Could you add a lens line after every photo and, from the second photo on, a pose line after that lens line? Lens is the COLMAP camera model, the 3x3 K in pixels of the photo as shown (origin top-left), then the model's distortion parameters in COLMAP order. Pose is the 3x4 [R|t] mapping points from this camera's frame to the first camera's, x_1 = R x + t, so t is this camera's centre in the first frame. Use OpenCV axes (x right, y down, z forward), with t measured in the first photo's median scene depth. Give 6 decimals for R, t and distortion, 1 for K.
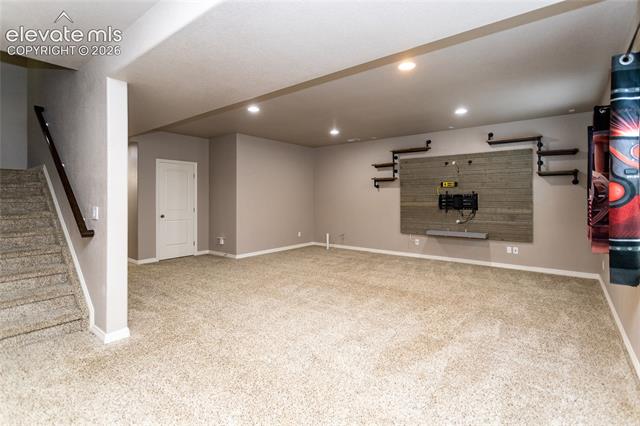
lens RADIAL K [[303.1, 0, 319.9], [0, 303.1, 191.7], [0, 0, 1]] dist [0.001962, 0.001526]
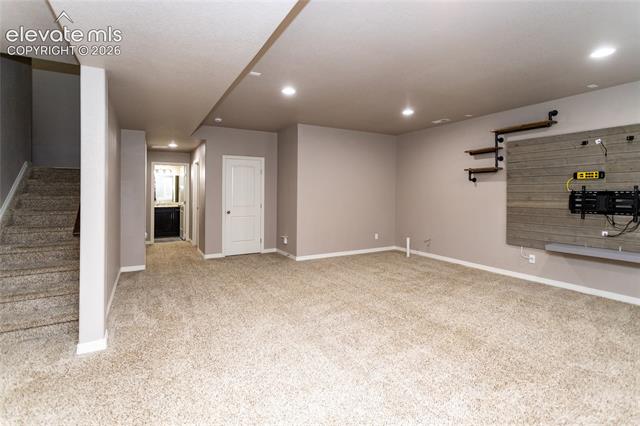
lens RADIAL K [[303.1, 0, 319.9], [0, 303.1, 191.7], [0, 0, 1]] dist [0.001962, 0.001526]
pose [[0.926985, 0.001667, -0.375095, 0.134483], [0.004837, 0.999854, 0.016396, -0.002437], [0.375068, -0.017013, 0.926841, 0.178295]]
